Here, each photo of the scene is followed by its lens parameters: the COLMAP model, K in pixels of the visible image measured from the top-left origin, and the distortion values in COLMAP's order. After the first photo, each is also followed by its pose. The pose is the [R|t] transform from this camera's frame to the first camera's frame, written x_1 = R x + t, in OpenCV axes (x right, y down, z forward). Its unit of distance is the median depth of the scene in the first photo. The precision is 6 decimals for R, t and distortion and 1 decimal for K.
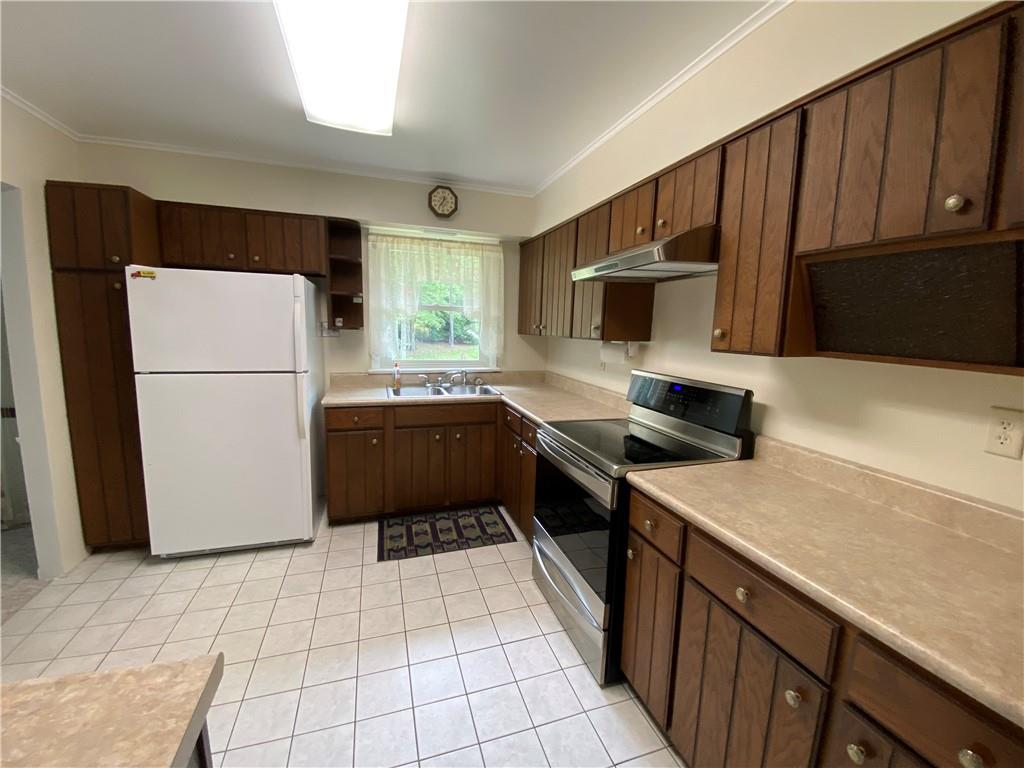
lens RADIAL K [[419.9, 0, 512.0], [0, 419.9, 384.0], [0, 0, 1]] dist [-0.000174, -0.012481]
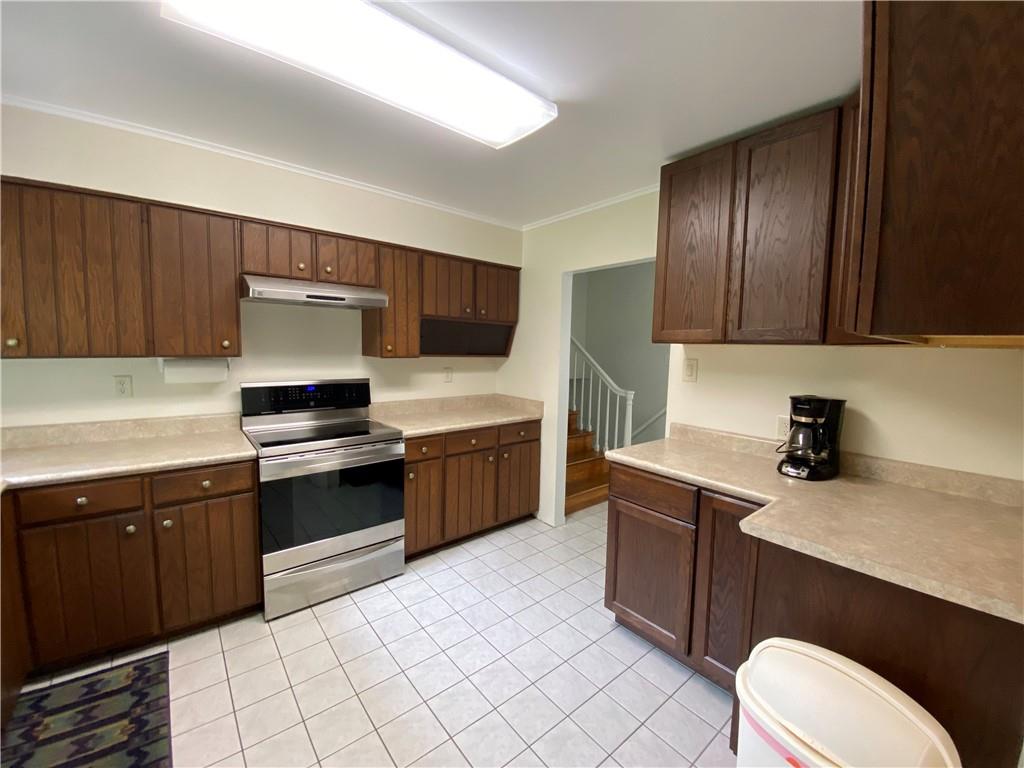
lens RADIAL K [[419.9, 0, 512.0], [0, 419.9, 384.0], [0, 0, 1]] dist [-0.000174, -0.012481]
pose [[-0.365357, -0.119183, 0.923206, -0.810146], [0.109571, 0.979369, 0.169796, -0.124517], [-0.924396, 0.163193, -0.344761, 0.648146]]
